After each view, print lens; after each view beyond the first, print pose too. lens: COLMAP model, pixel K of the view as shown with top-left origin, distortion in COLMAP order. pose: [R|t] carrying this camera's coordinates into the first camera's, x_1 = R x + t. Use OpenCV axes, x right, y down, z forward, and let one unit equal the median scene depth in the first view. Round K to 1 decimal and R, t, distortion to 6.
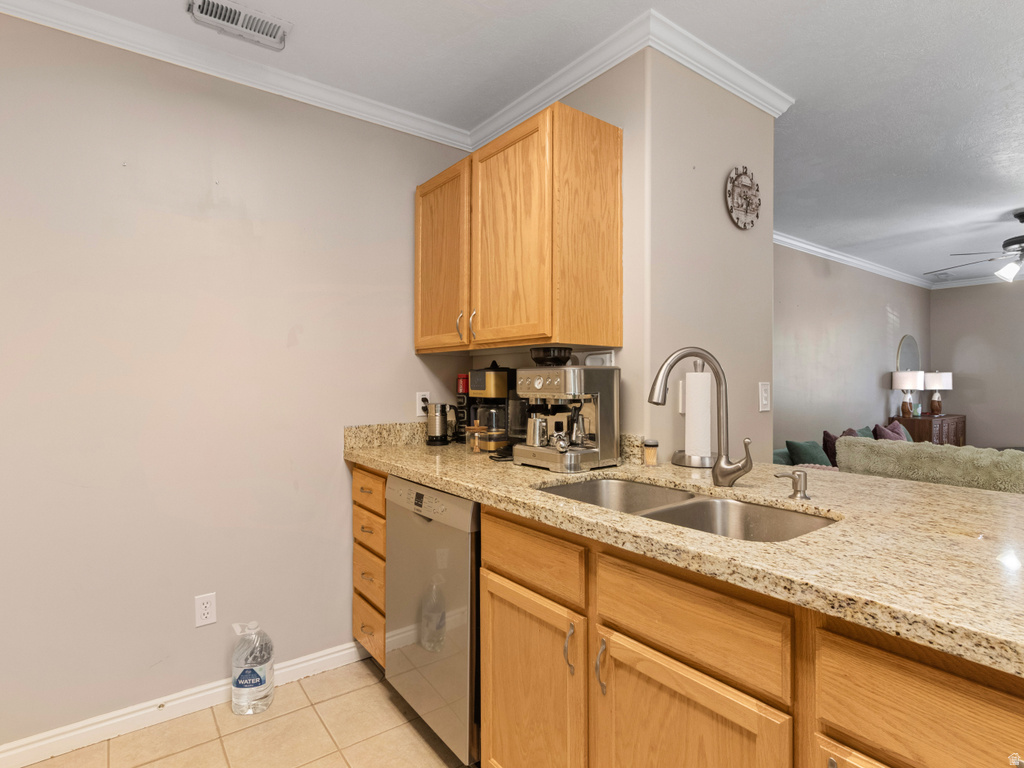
lens RADIAL K [[541.8, 0, 513.8], [0, 541.8, 383.8], [0, 0, 1]] dist [0.001984, 0.001452]
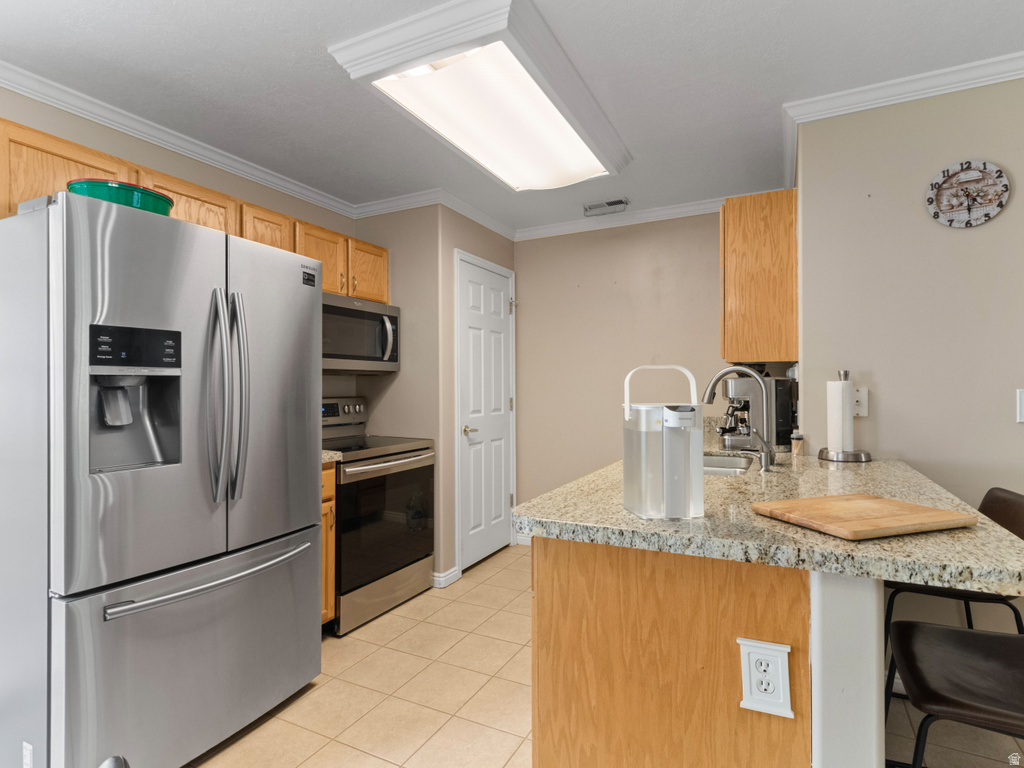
lens RADIAL K [[537.7, 0, 515.6], [0, 537.7, 383.8], [0, 0, 1]] dist [0.001219, 0.000672]
pose [[0.435778, -0.010805, -0.899990, 0.863561], [-0.000892, 0.999922, -0.012436, 0.000287], [0.900054, 0.006223, 0.435734, -0.110373]]
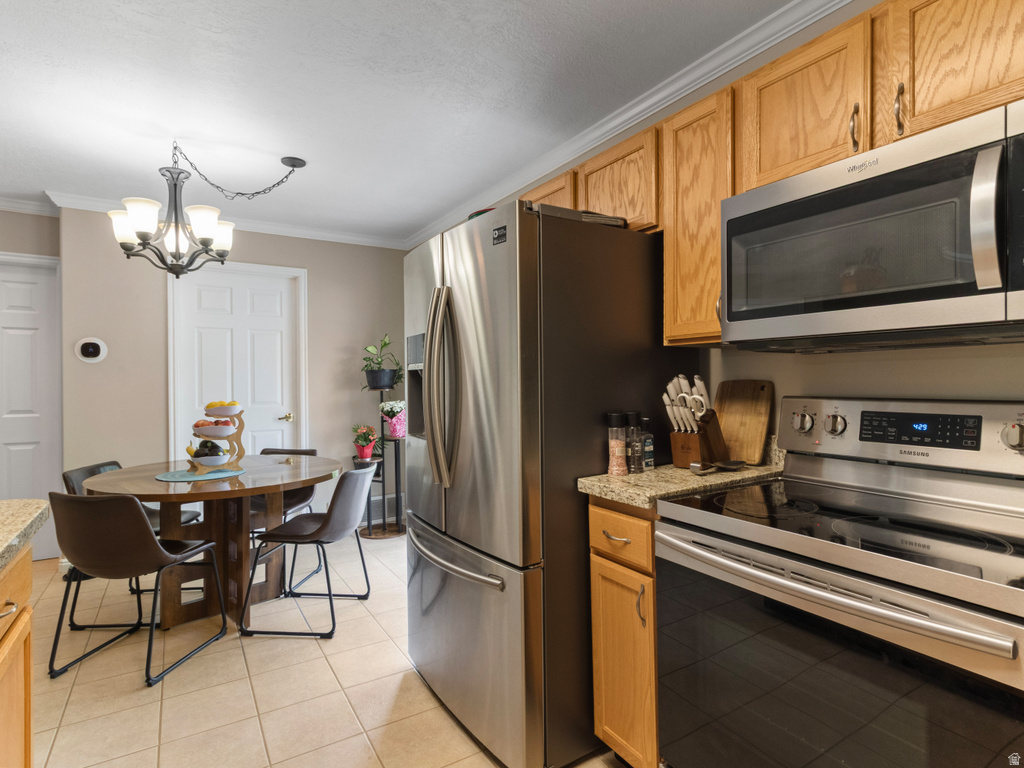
lens RADIAL K [[541.8, 0, 513.8], [0, 541.8, 383.8], [0, 0, 1]] dist [0.001984, 0.001452]
pose [[-0.996328, 0.000140, 0.085619, -0.200066], [0.001372, 0.999896, 0.014331, -0.007325], [-0.085609, 0.014396, -0.996225, 0.677541]]
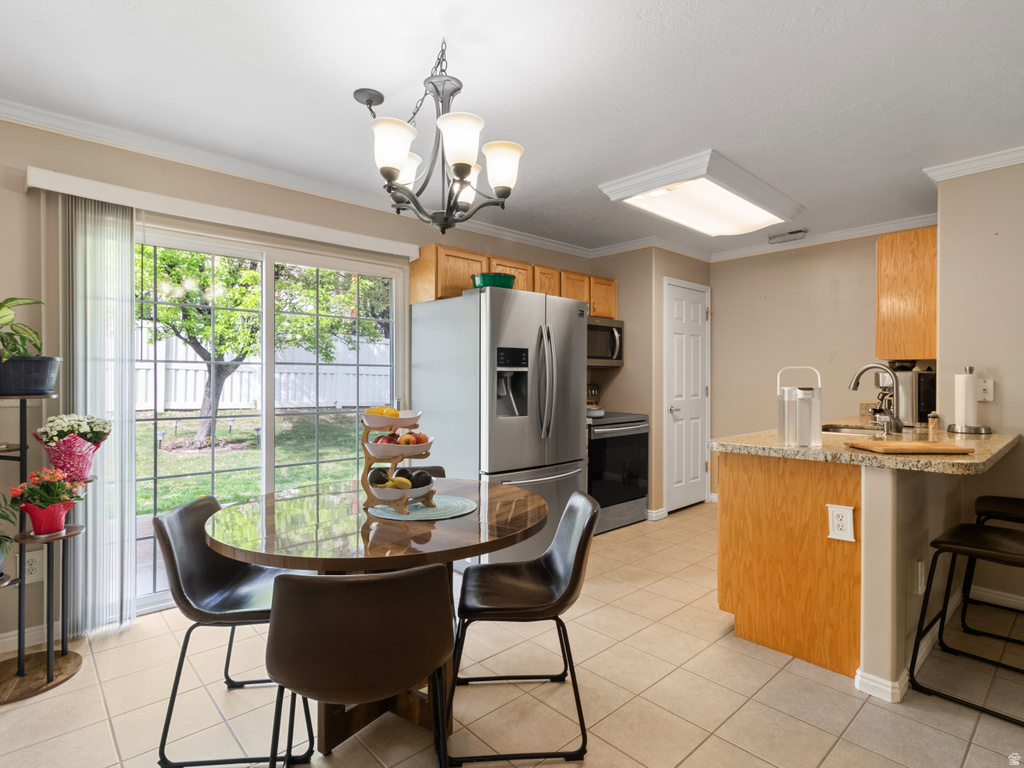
lens RADIAL K [[537.7, 0, 515.6], [0, 537.7, 383.8], [0, 0, 1]] dist [0.001219, 0.000672]
pose [[0.101881, 0.006976, -0.994772, 1.420806], [-0.007327, 0.999954, 0.006261, 0.005311], [0.994770, 0.006651, 0.101927, -0.377328]]
